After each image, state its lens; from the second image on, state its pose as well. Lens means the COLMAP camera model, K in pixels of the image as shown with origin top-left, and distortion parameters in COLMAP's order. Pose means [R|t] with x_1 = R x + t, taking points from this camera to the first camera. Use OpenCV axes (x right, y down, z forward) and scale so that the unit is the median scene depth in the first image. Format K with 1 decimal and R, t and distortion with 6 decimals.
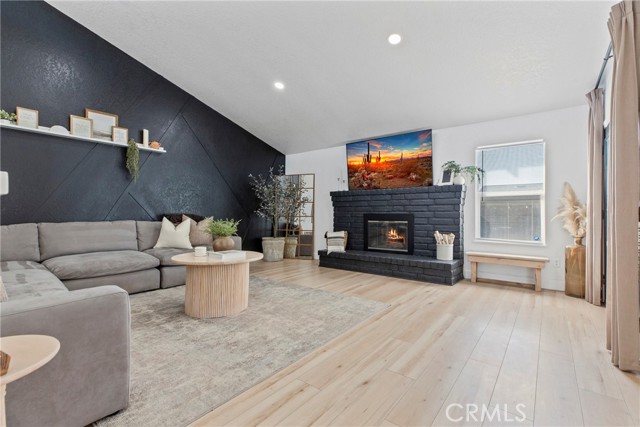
lens RADIAL K [[291.1, 0, 321.5], [0, 291.1, 216.0], [0, 0, 1]] dist [-0.001020, 0.000764]
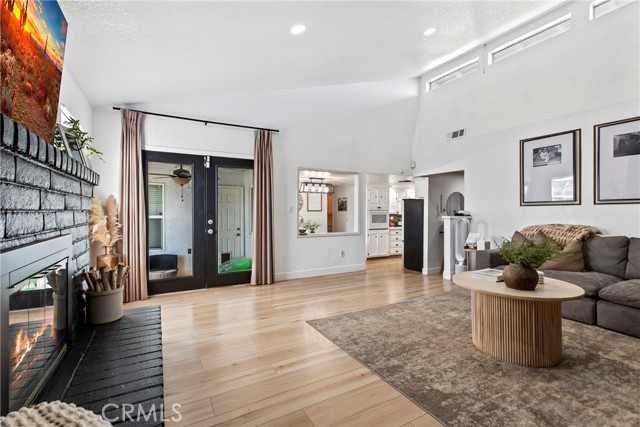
lens RADIAL K [[291.1, 0, 319.5], [0, 291.1, 212.0], [0, 0, 1]] dist [-0.001020, 0.000764]
pose [[-0.921538, -0.003893, 0.388269, -0.146536], [-0.000521, 0.999961, 0.008789, -0.052863], [-0.388288, 0.007897, -0.921504, 1.622095]]
